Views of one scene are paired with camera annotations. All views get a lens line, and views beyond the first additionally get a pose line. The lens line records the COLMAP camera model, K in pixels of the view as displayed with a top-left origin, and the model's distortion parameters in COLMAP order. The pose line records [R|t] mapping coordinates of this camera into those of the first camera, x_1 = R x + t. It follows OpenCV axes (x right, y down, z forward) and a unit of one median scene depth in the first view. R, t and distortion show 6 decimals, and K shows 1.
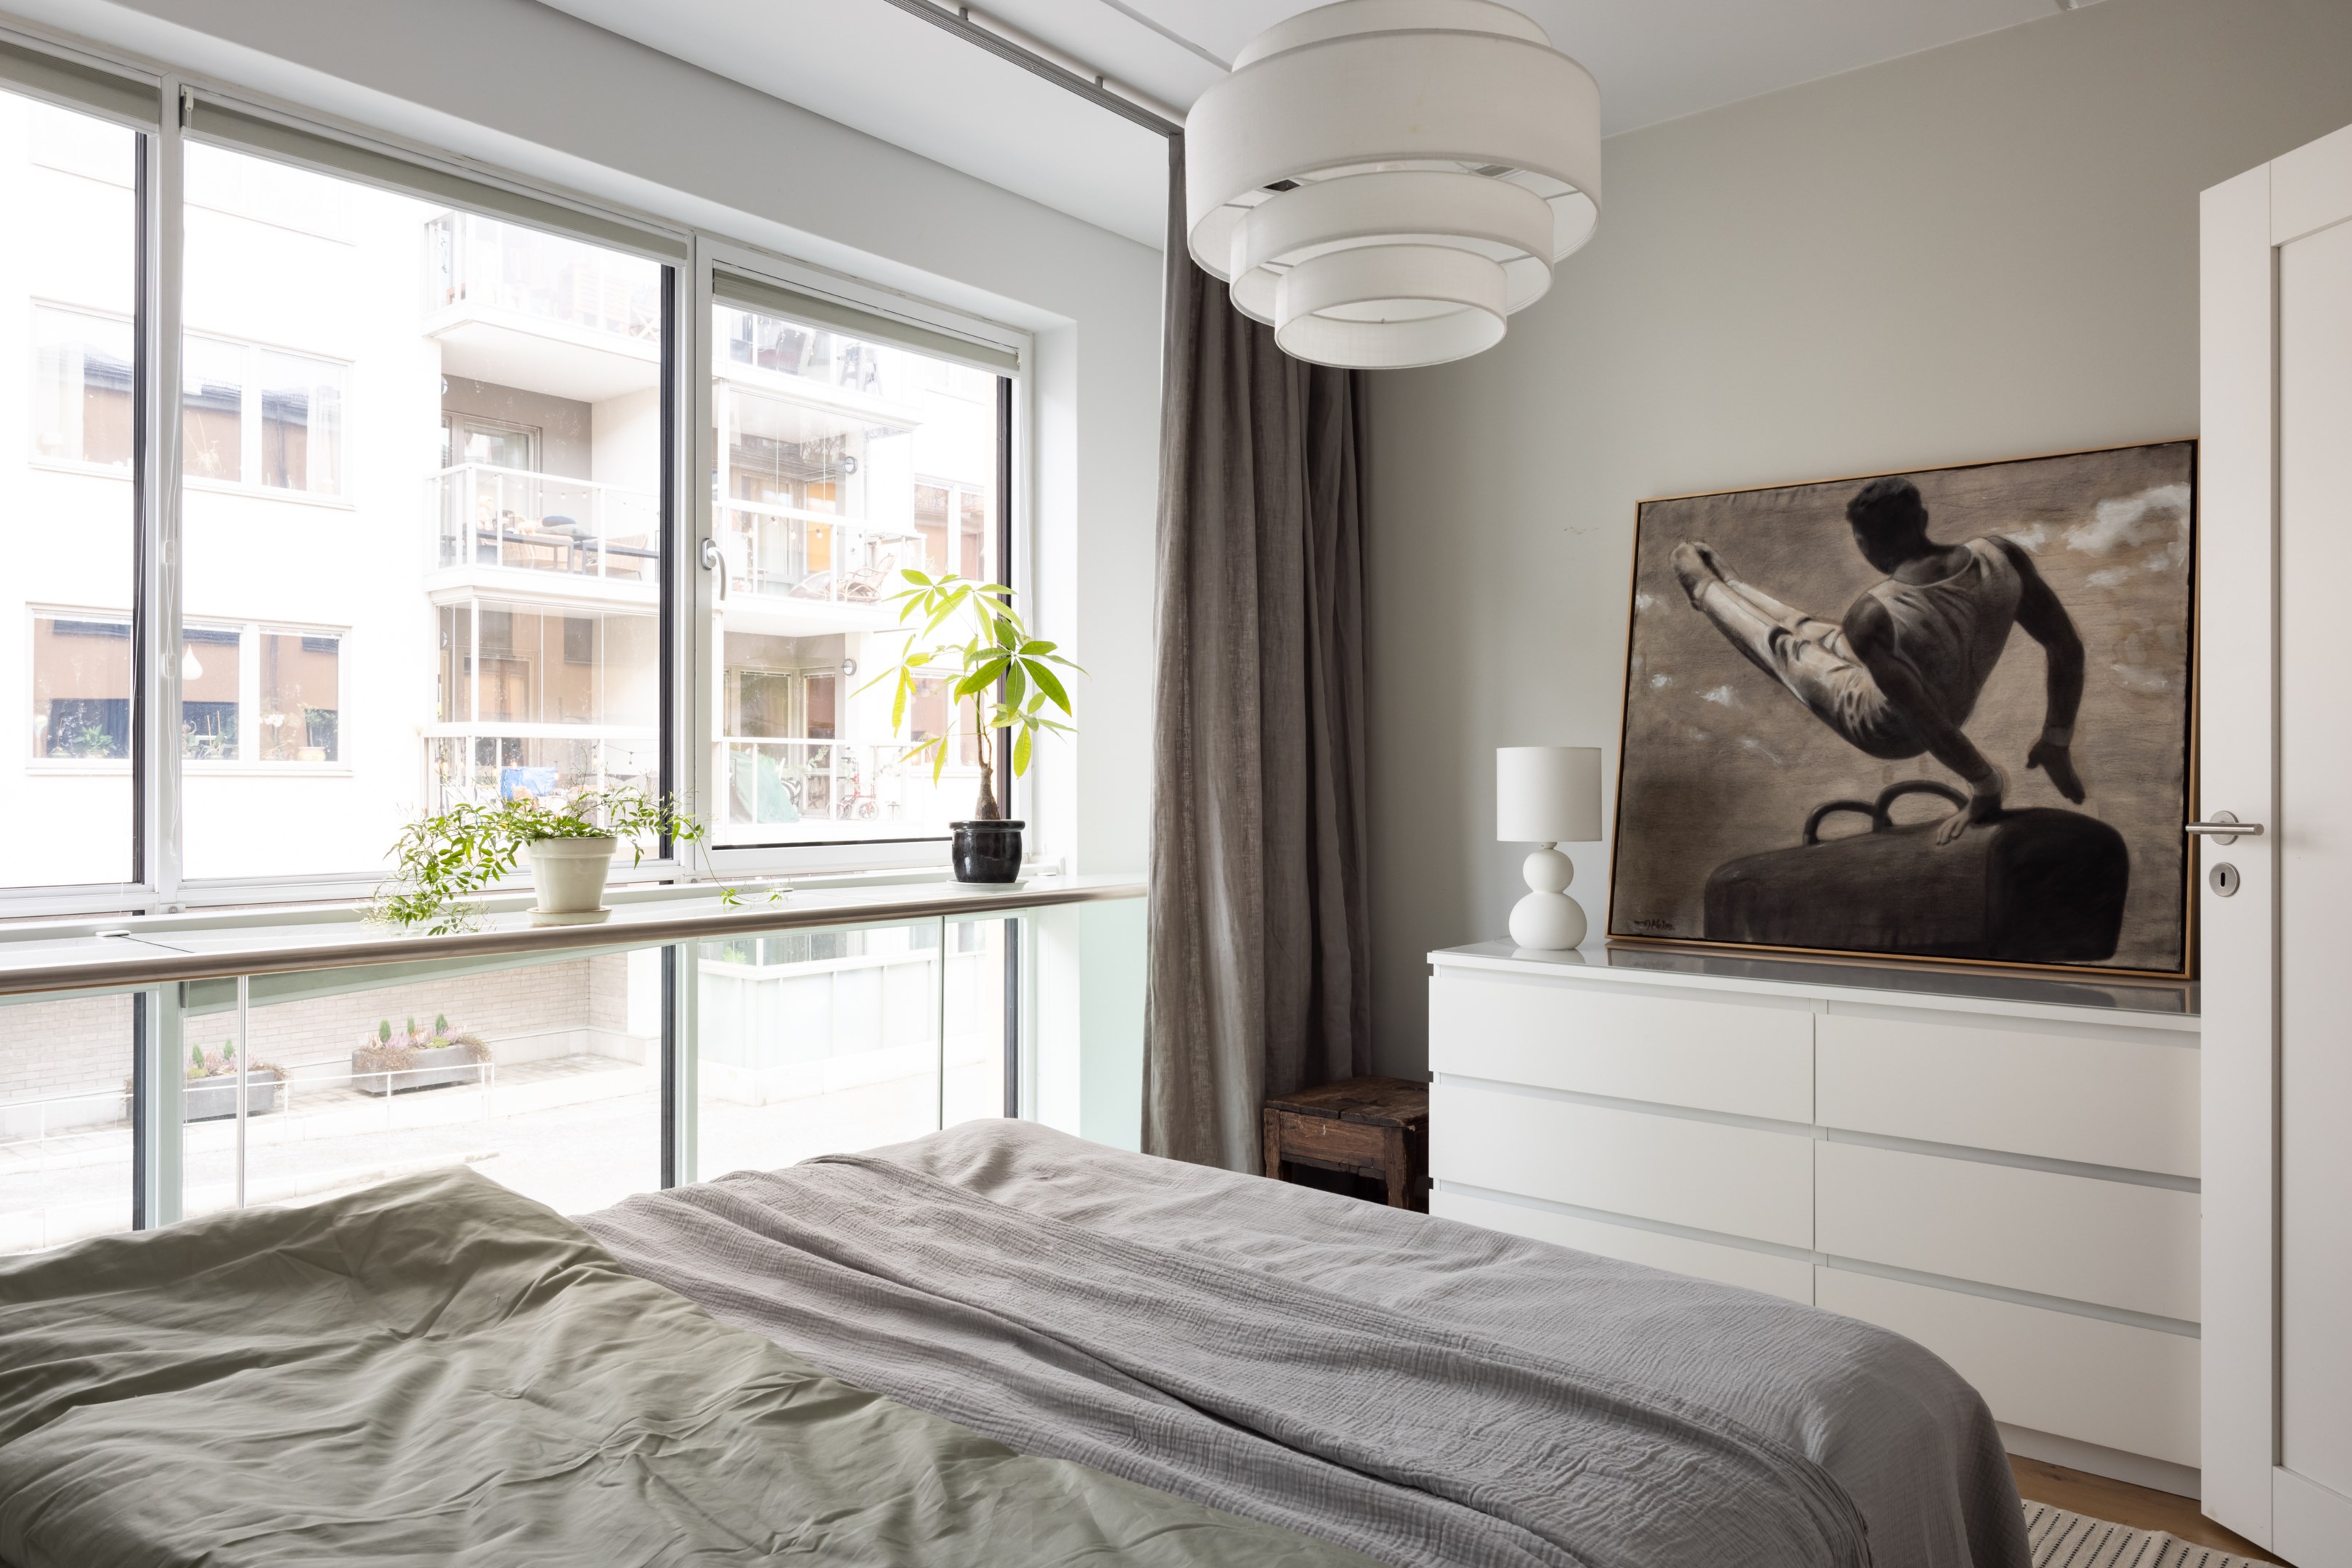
lens RADIAL K [[1576.3, 0, 1171.0], [0, 1576.3, 779.3], [0, 0, 1]] dist [0.003442, 0.001178]
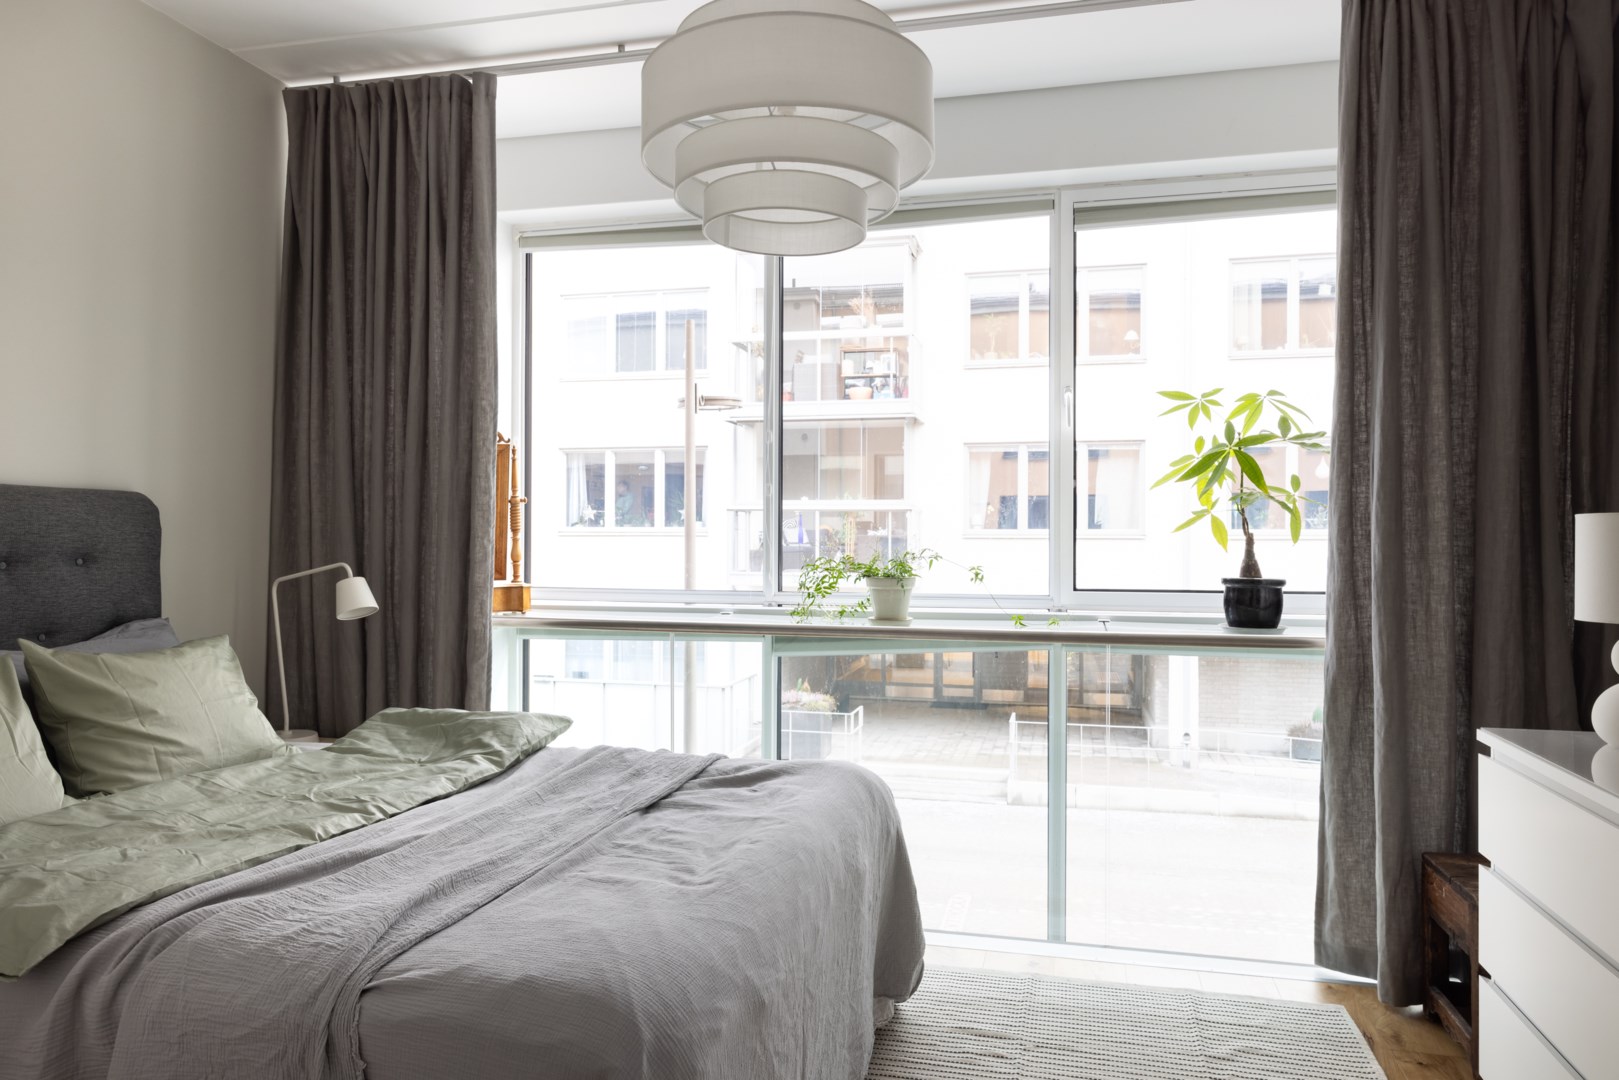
lens RADIAL K [[1085.2, 0, 806.1], [0, 1085.2, 536.7], [0, 0, 1]] dist [0.003442, 0.001178]
pose [[0.421994, -0.001039, -0.906598, 0.551353], [-0.002441, 0.999994, -0.002282, -0.004634], [0.906595, 0.003176, 0.421989, 0.327311]]
